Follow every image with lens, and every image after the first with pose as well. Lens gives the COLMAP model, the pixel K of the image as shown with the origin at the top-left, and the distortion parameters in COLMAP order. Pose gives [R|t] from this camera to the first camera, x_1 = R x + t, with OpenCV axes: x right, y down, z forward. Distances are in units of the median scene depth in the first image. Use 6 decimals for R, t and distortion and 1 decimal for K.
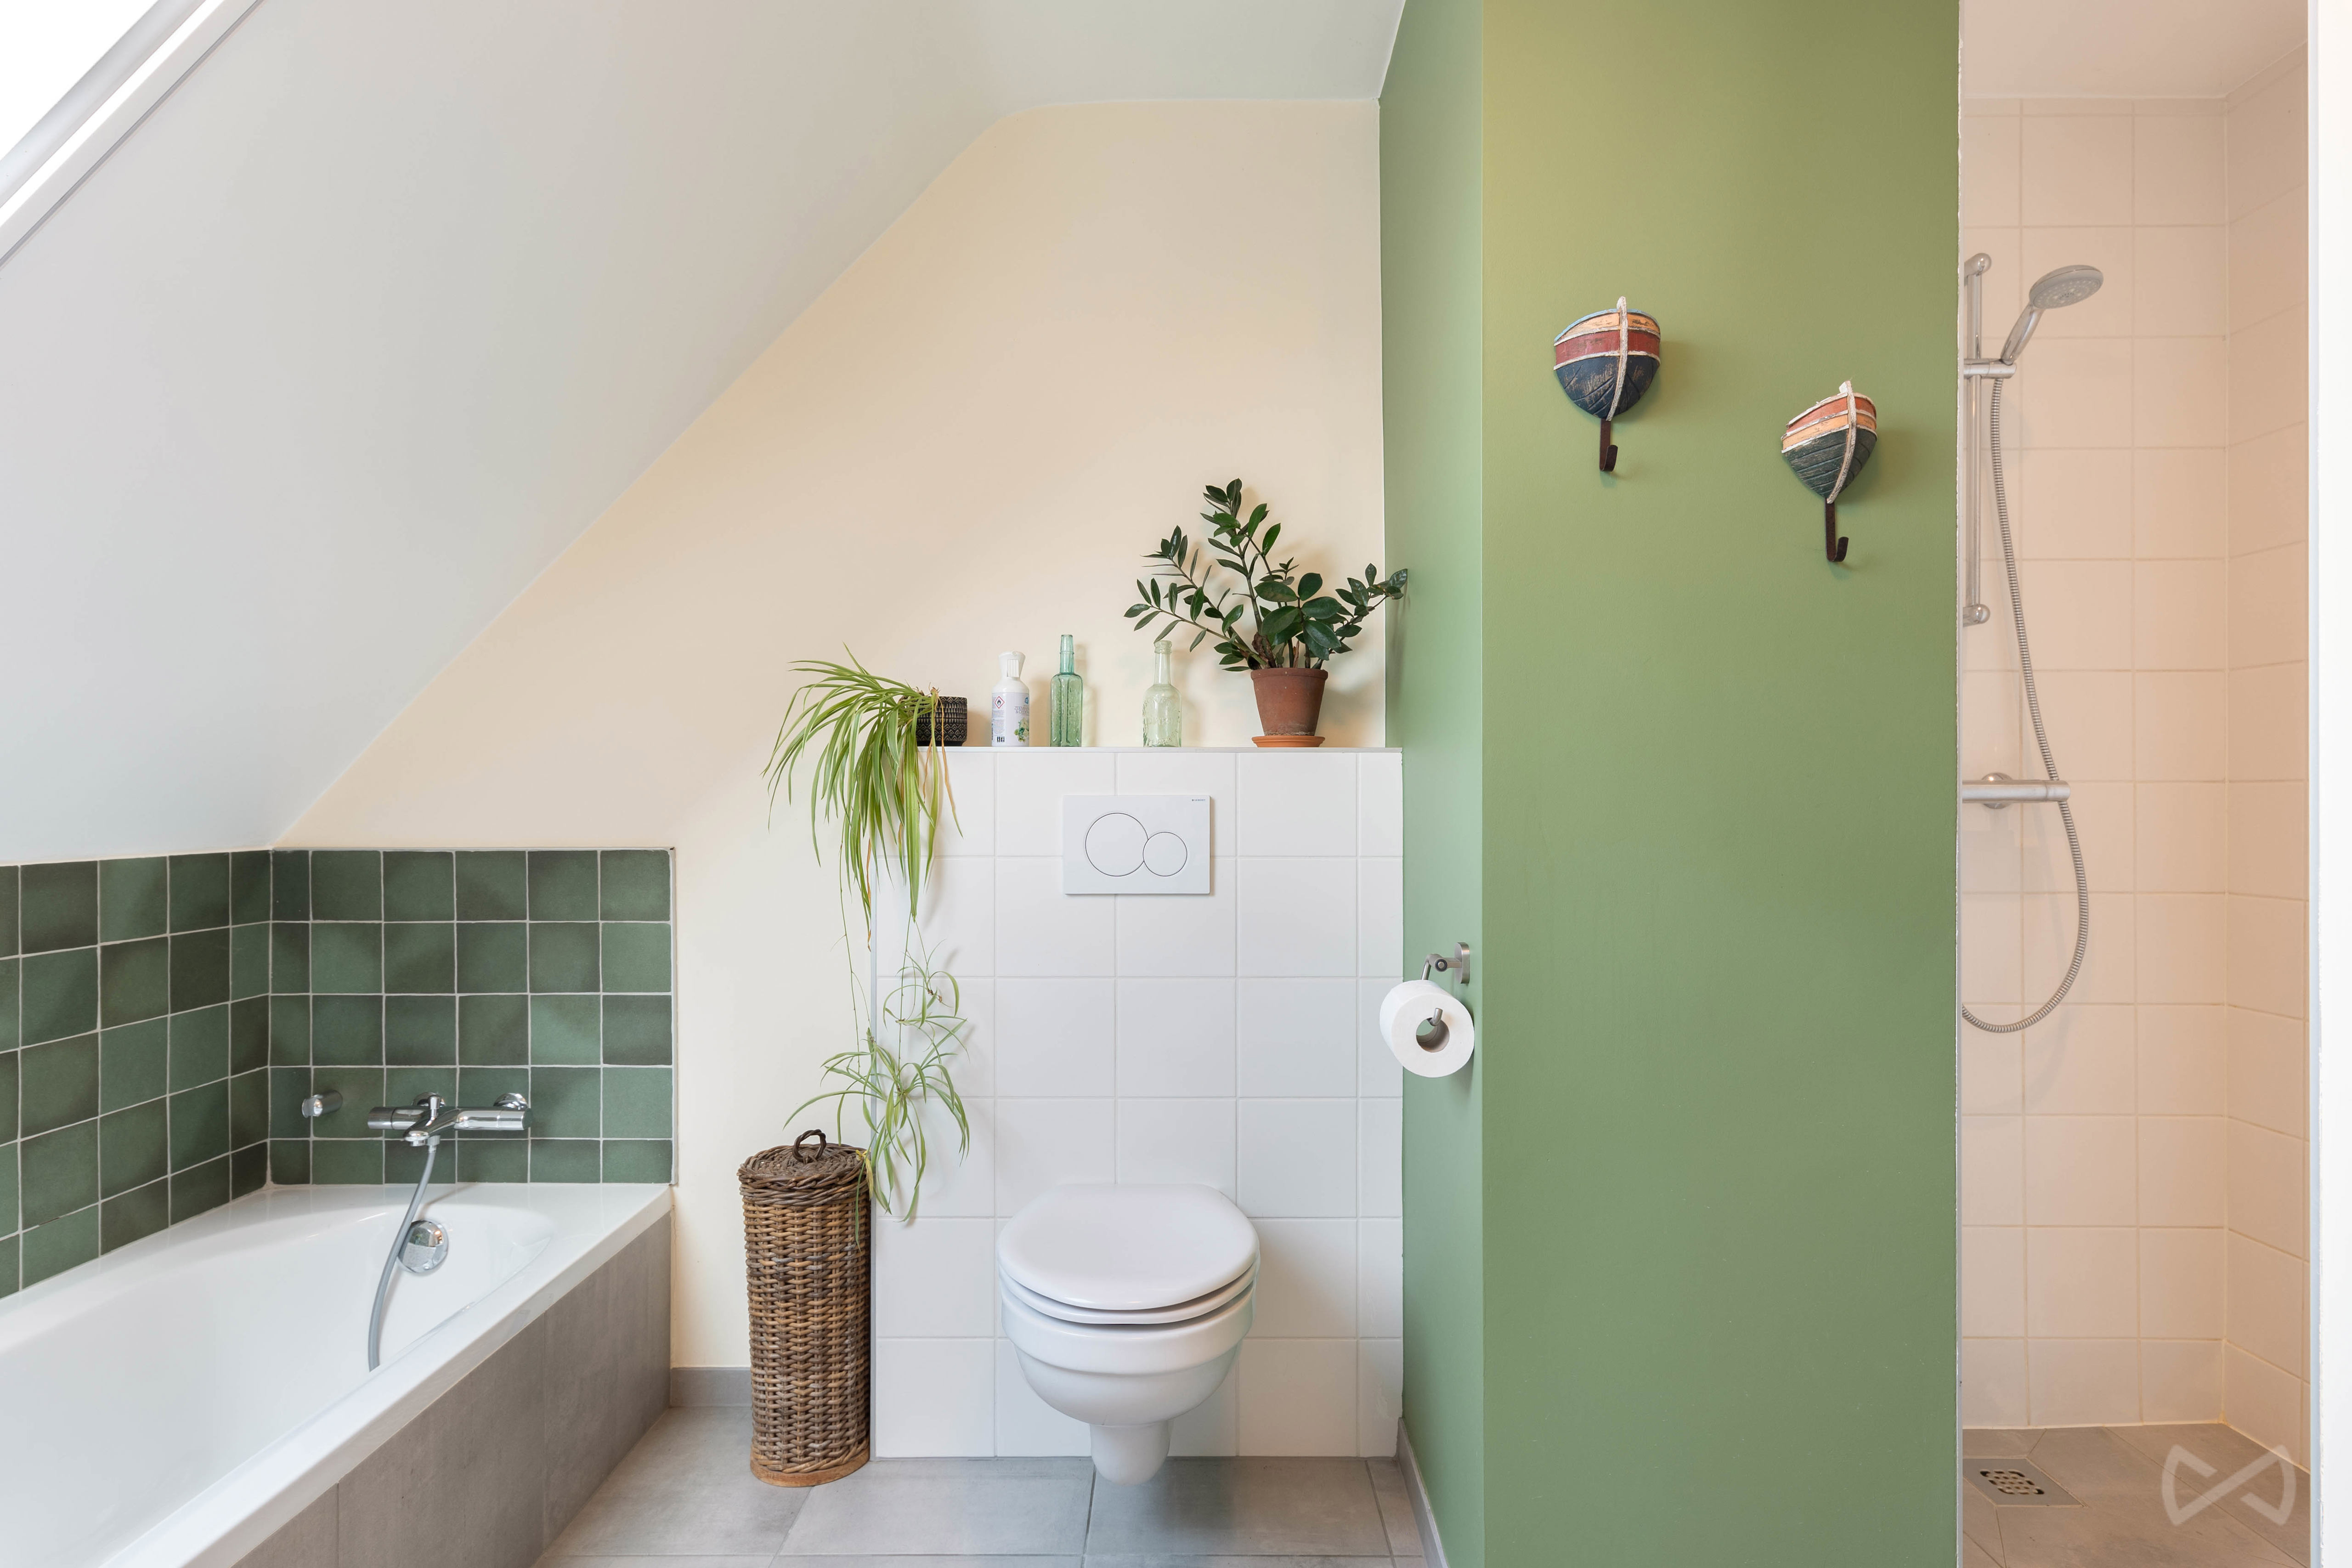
lens RADIAL K [[1223.5, 0, 1176.0], [0, 1223.5, 784.0], [0, 0, 1]] dist [0.017466, -0.014411]
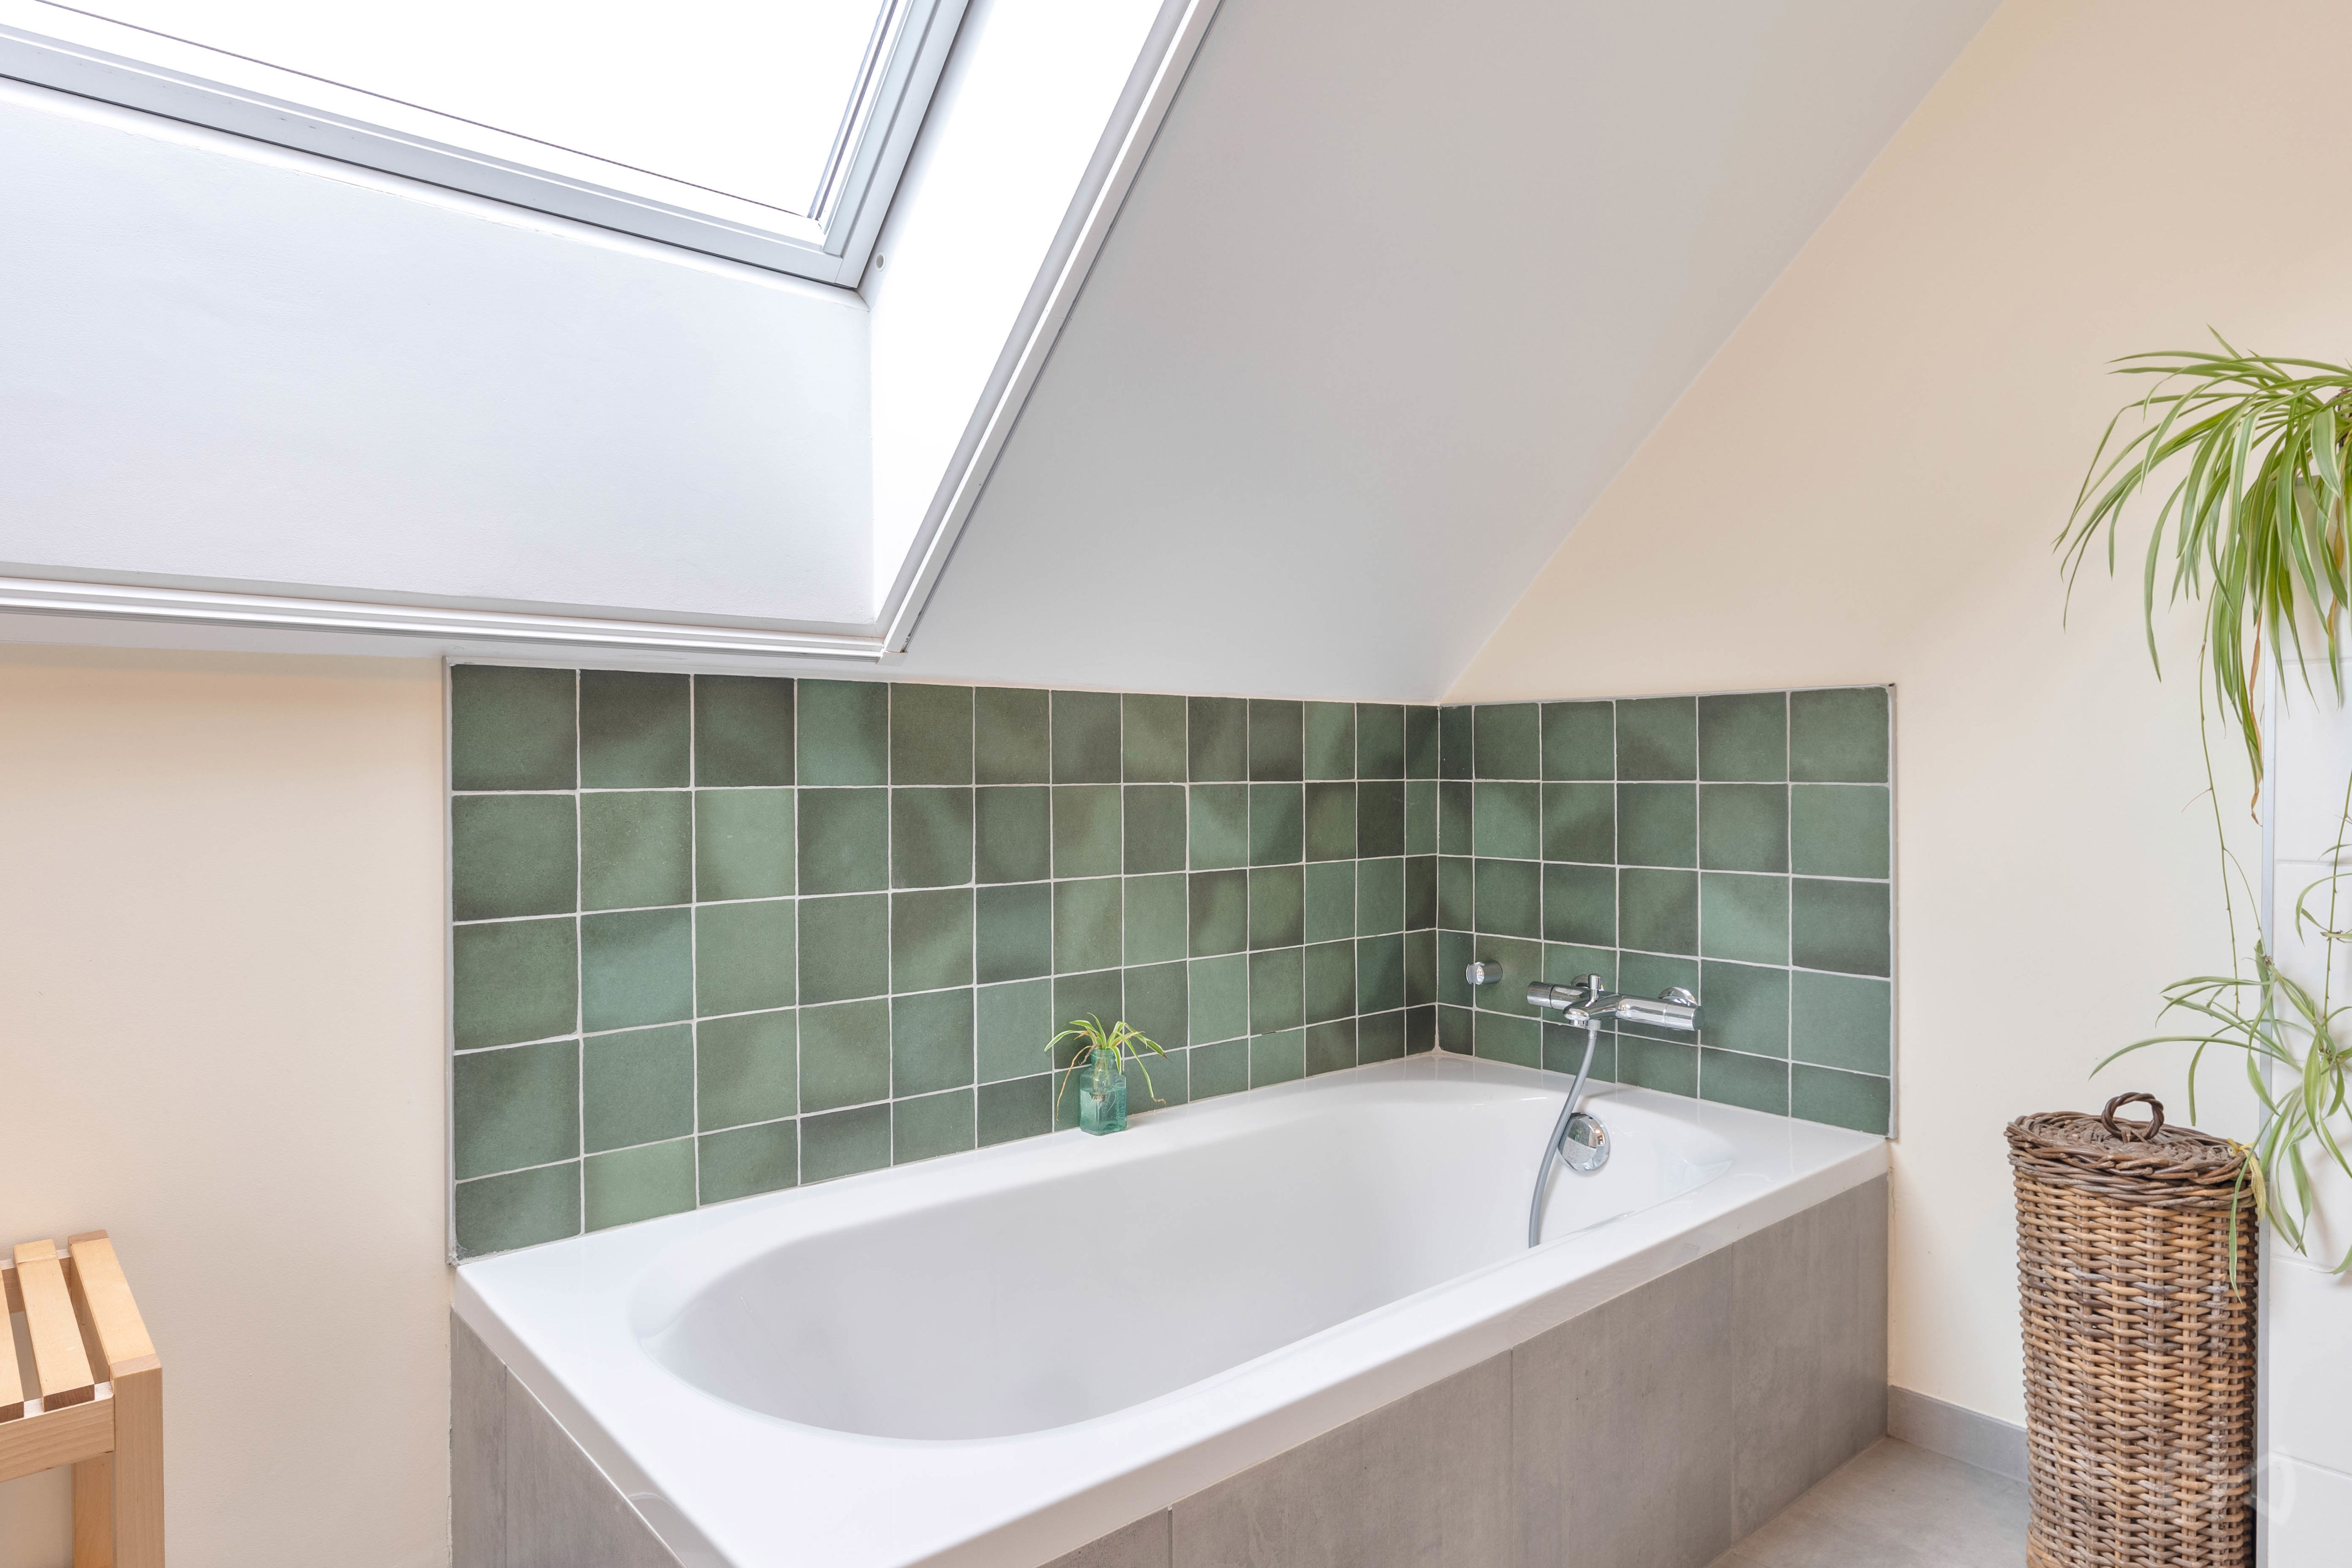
lens RADIAL K [[1335.4, 0, 1095.3], [0, 1335.4, 781.2], [0, 0, 1]] dist [0.037479, -0.012349]
pose [[0.637986, 0.009255, -0.769993, -0.093803], [0.003770, 0.999878, 0.015142, 0.101925], [0.770039, -0.012563, 0.637873, 0.114369]]
